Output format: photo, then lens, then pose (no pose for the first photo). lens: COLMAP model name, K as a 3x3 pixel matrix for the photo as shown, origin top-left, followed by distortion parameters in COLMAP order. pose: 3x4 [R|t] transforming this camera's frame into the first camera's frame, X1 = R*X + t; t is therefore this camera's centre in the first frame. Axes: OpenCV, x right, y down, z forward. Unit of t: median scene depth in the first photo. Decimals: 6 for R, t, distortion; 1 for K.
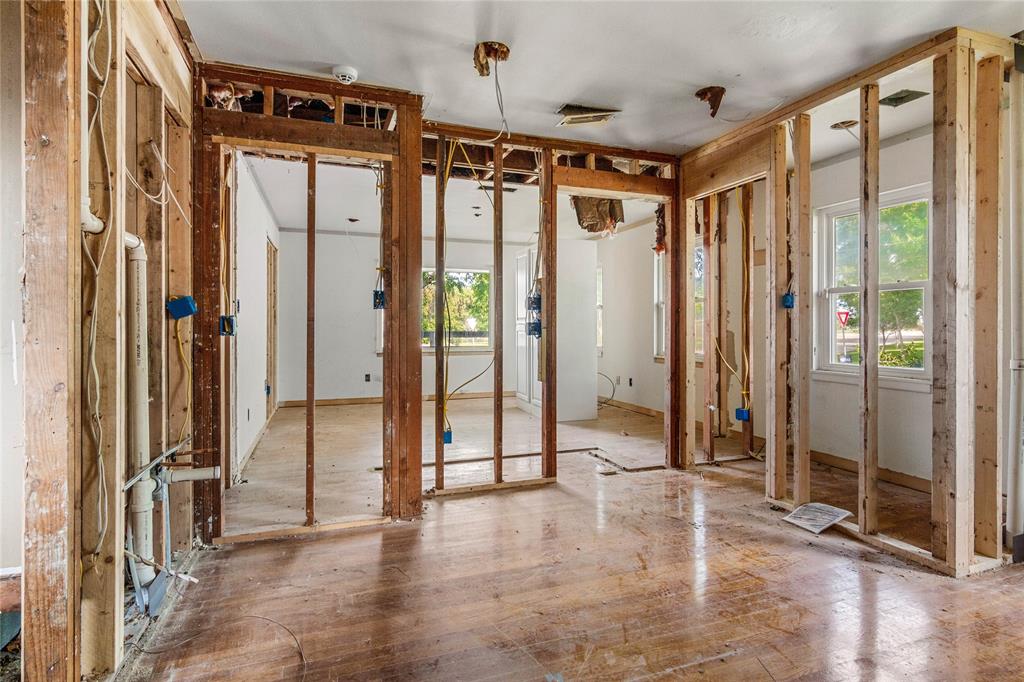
lens RADIAL K [[526.4, 0, 517.7], [0, 526.4, 327.3], [0, 0, 1]] dist [-0.005123, 0.004956]
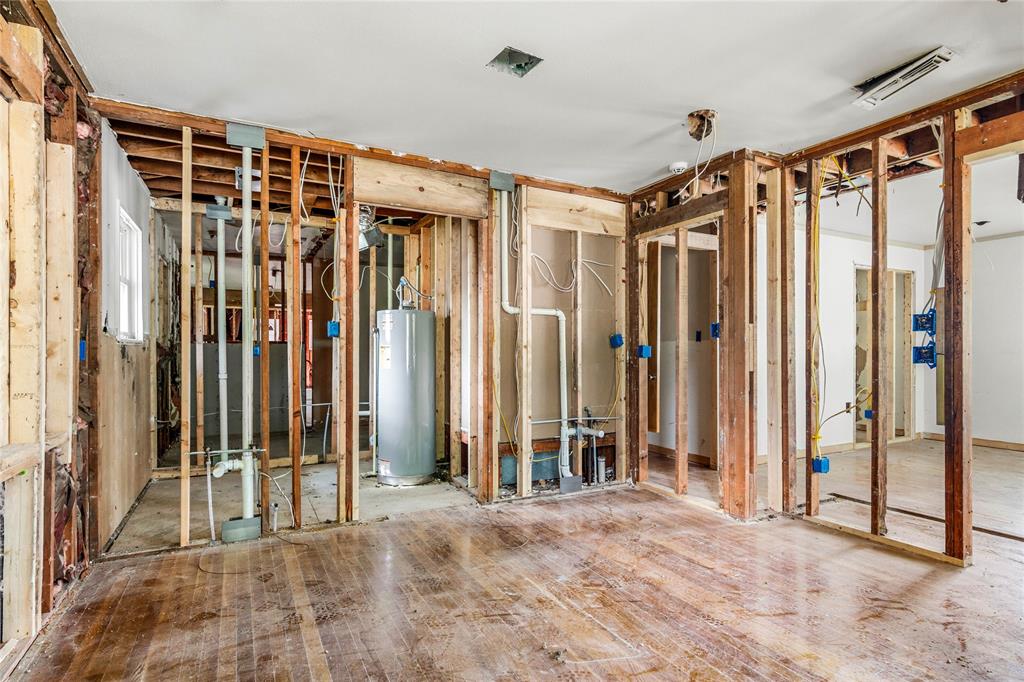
lens RADIAL K [[526.4, 0, 514.9], [0, 526.4, 352.8], [0, 0, 1]] dist [-0.005123, 0.004956]
pose [[0.130454, 0.001419, -0.991453, 0.866059], [-0.002587, 0.999996, 0.001090, 0.000230], [0.991451, 0.002423, 0.130457, 0.358950]]
